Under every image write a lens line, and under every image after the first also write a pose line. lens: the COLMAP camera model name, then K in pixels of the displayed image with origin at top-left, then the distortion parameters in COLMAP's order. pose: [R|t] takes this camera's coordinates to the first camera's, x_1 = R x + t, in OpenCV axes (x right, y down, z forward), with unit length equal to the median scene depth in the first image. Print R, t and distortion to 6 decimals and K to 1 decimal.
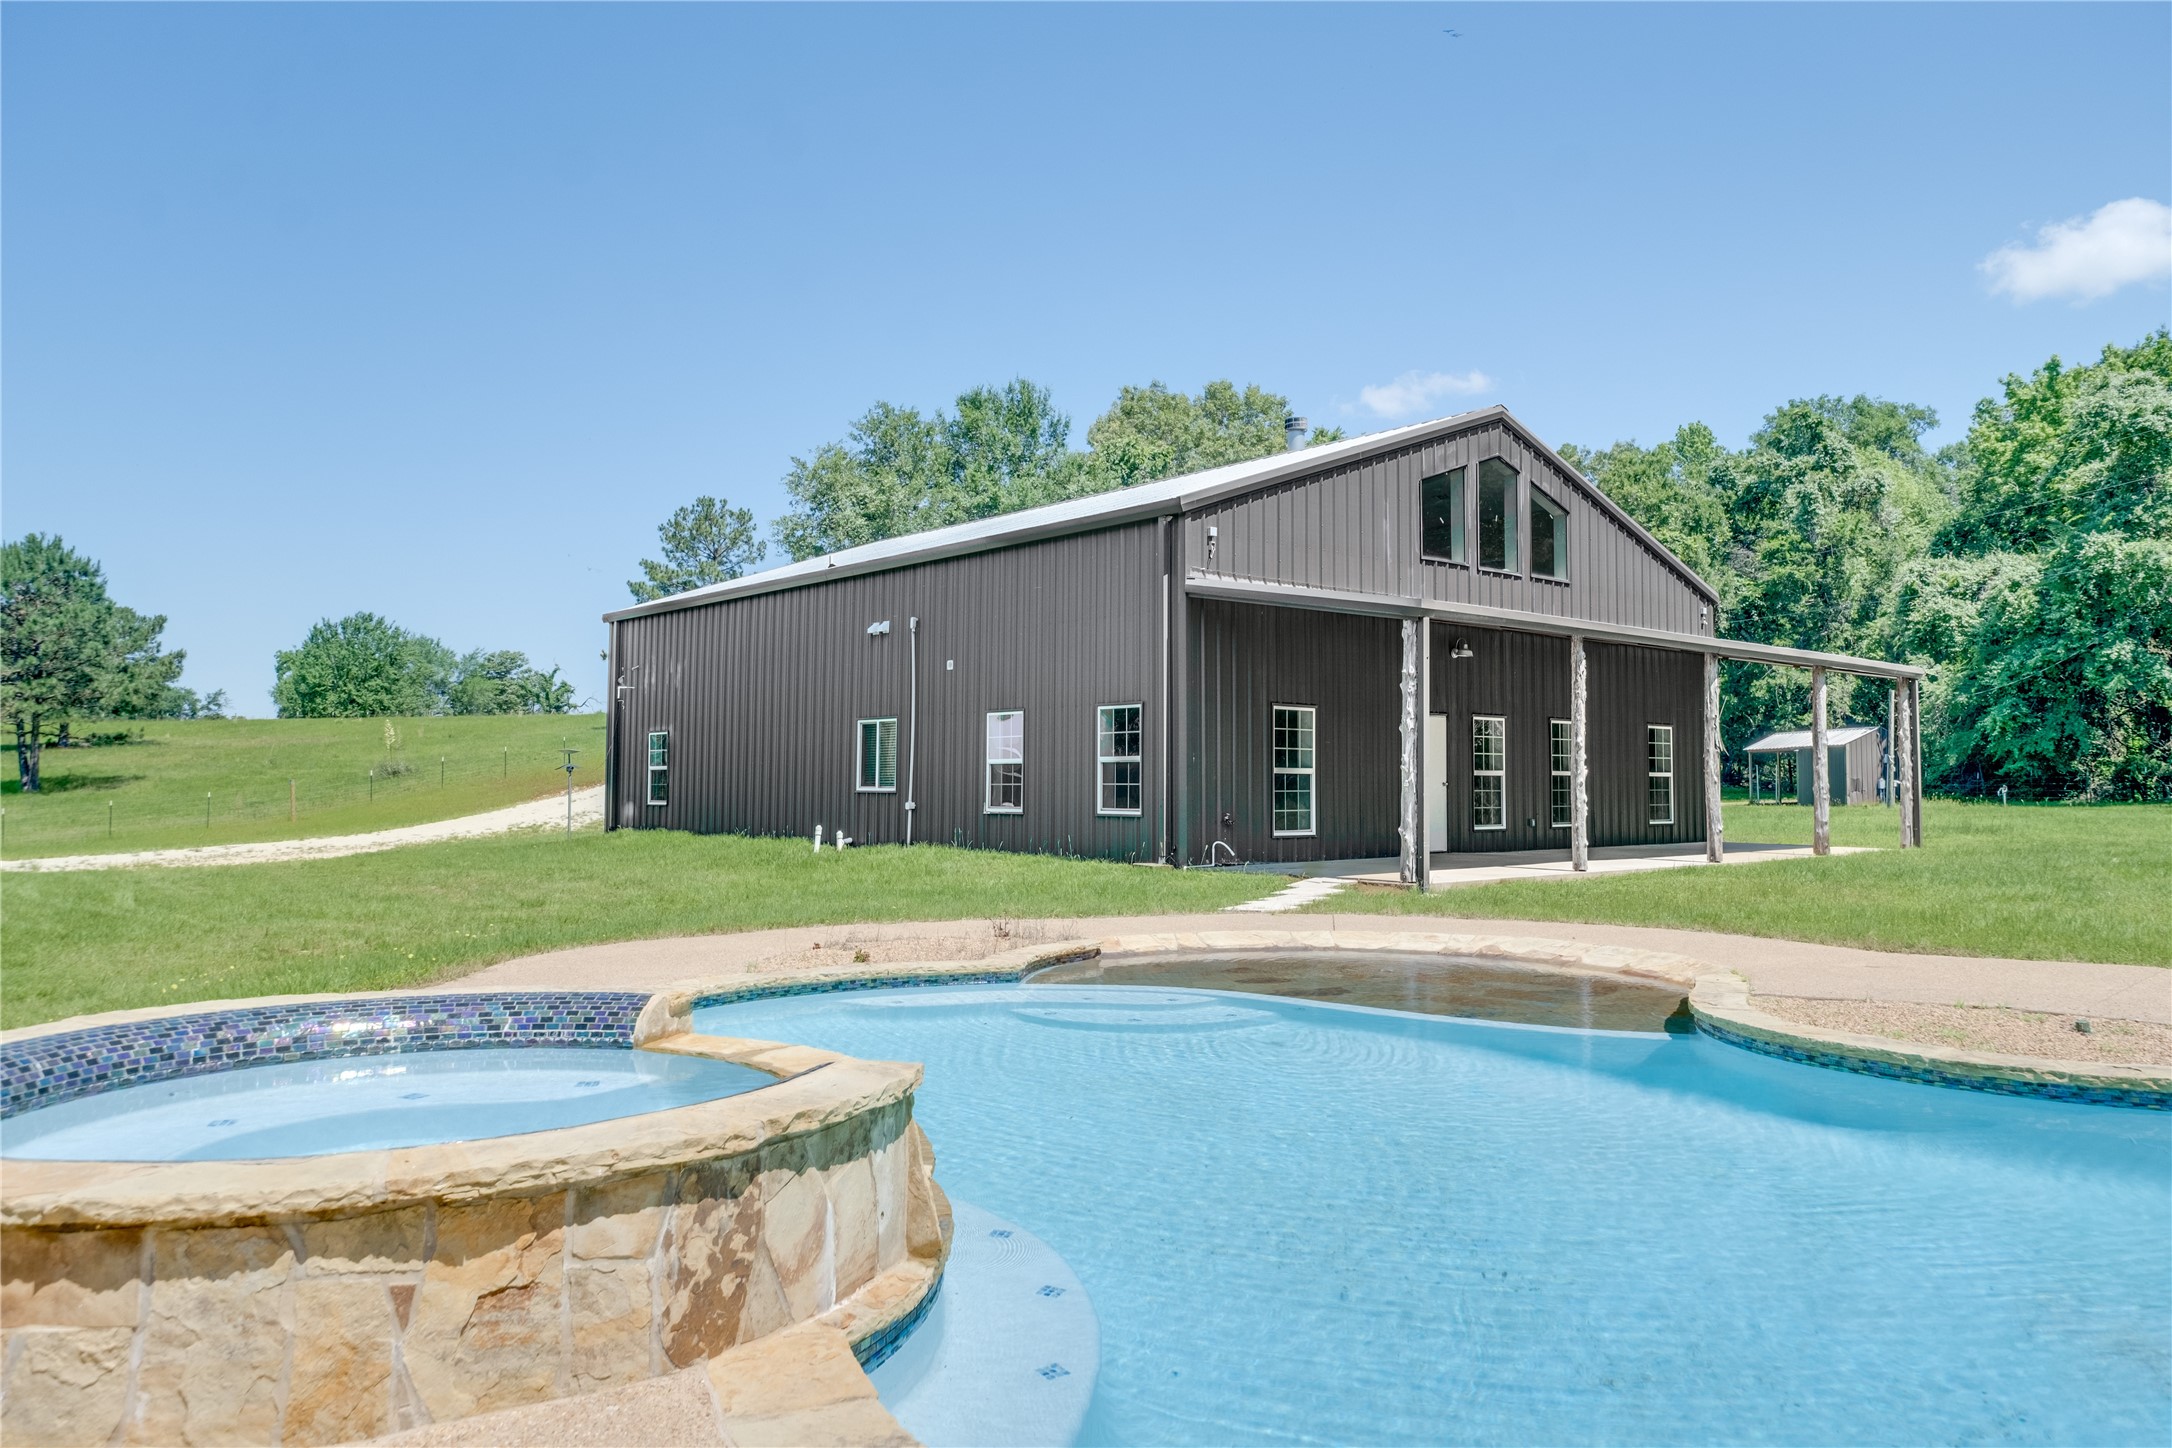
lens RADIAL K [[1510.4, 0, 1086.0], [0, 1510.4, 724.0], [0, 0, 1]] dist [-0.001643, -0.001698]
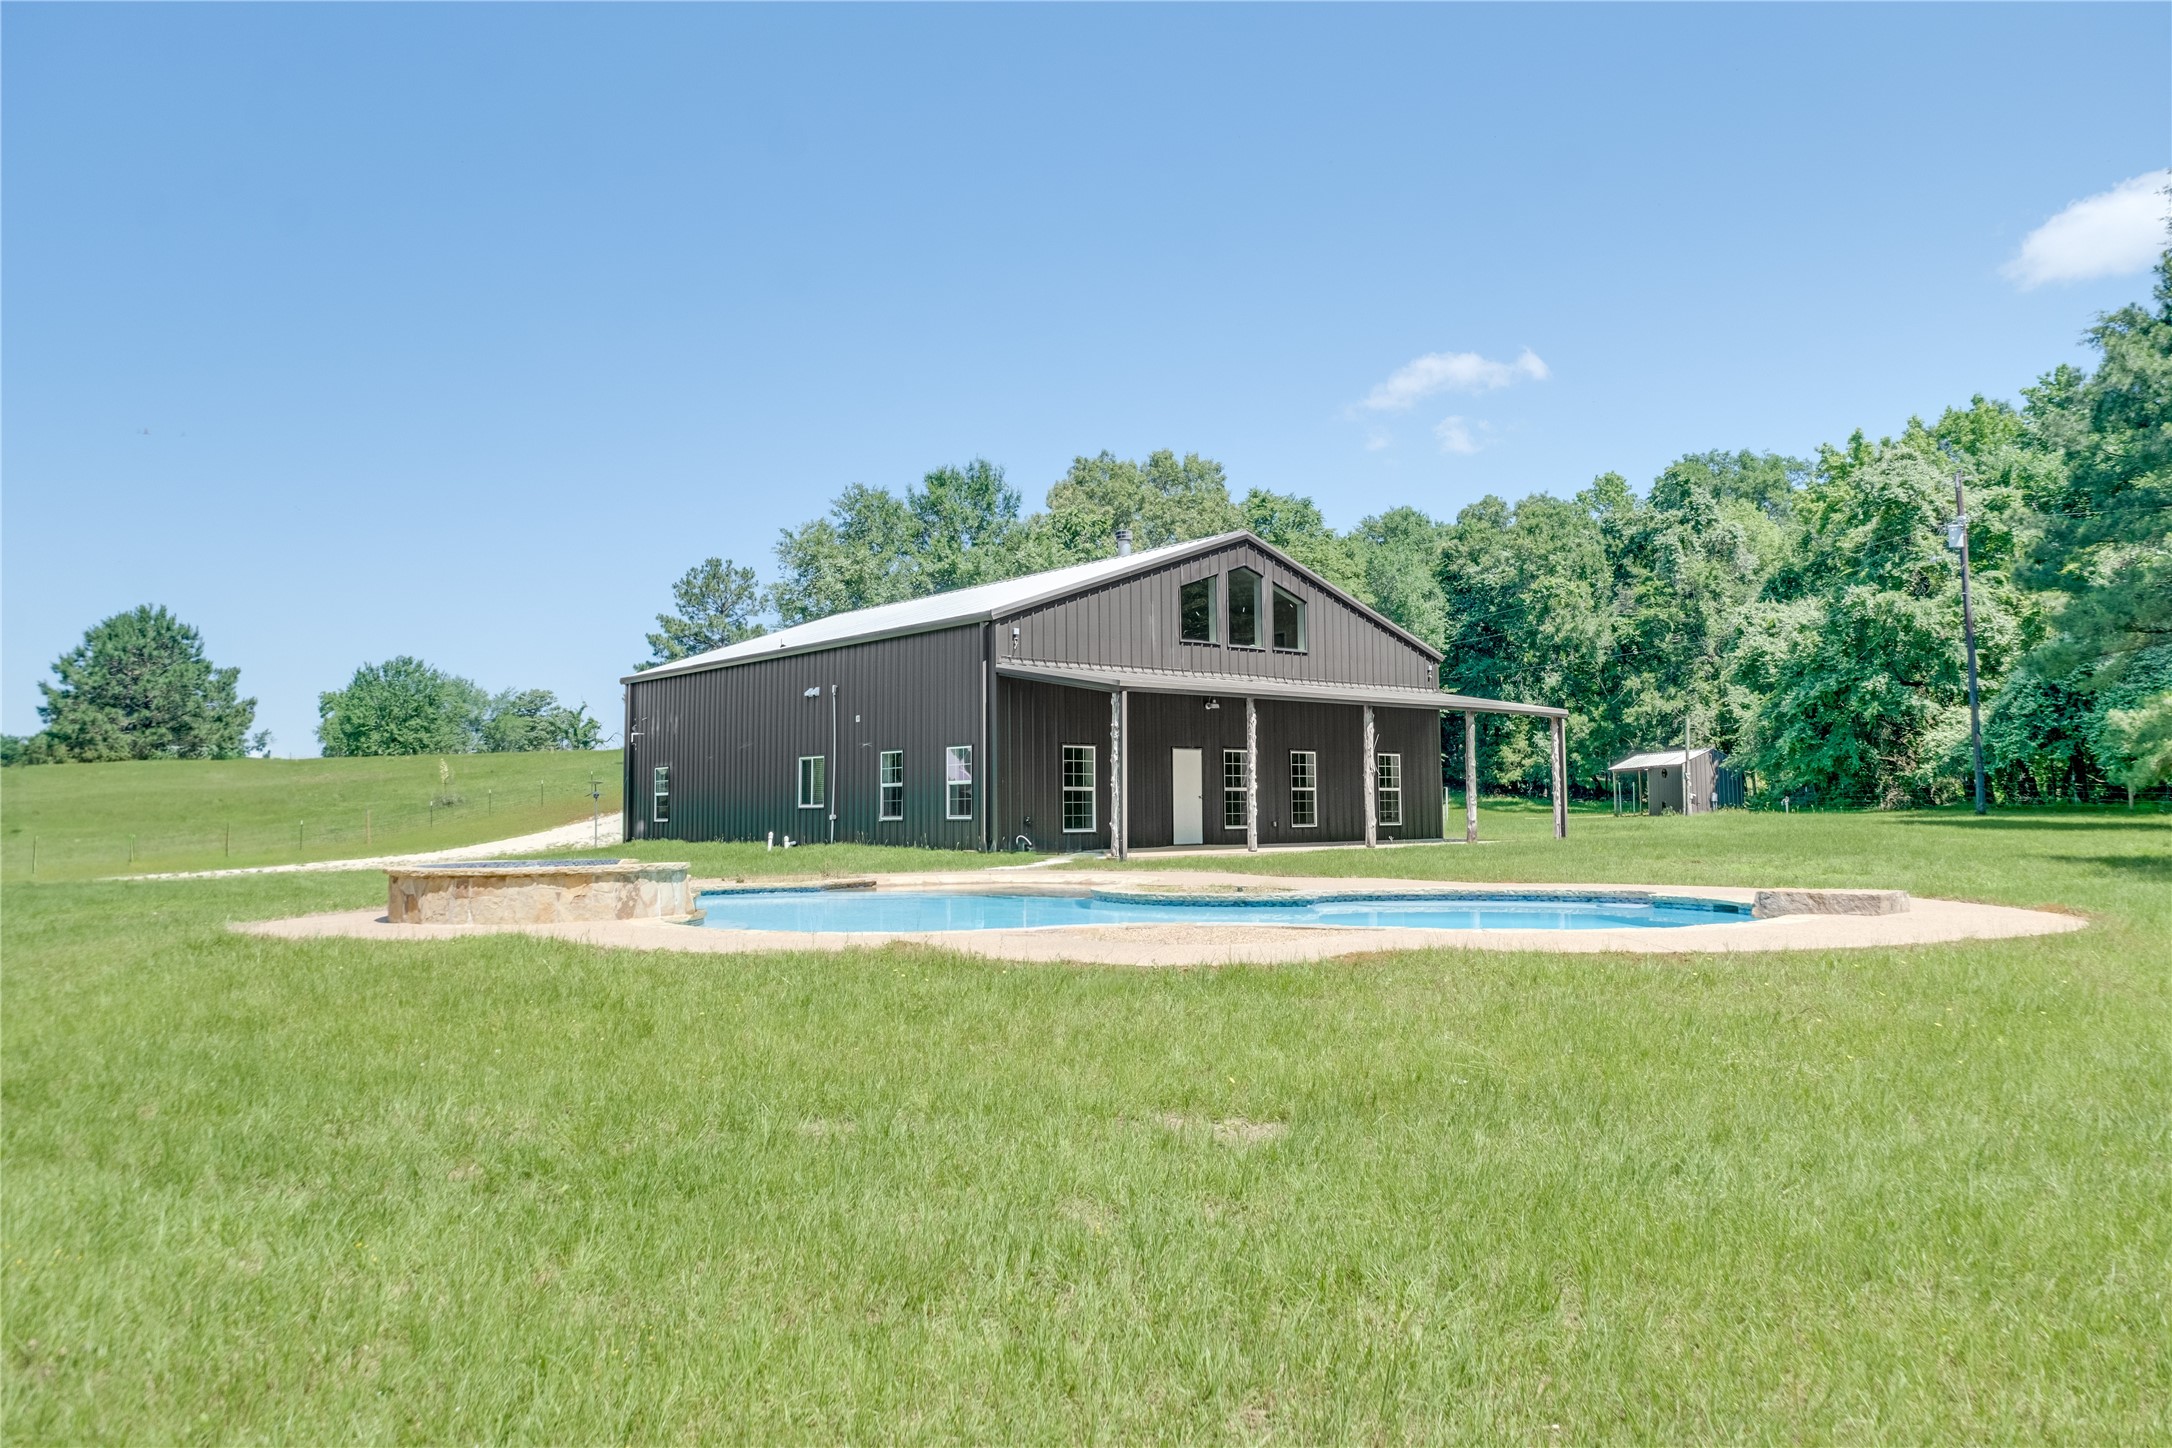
lens RADIAL K [[1509.3, 0, 1097.1], [0, 1509.3, 727.8], [0, 0, 1]] dist [-0.001564, -0.000910]
pose [[0.999870, -0.013213, -0.009195, 0.063067], [0.013073, 0.999800, -0.015123, -0.002356], [0.009393, 0.015001, 0.999843, -0.182539]]
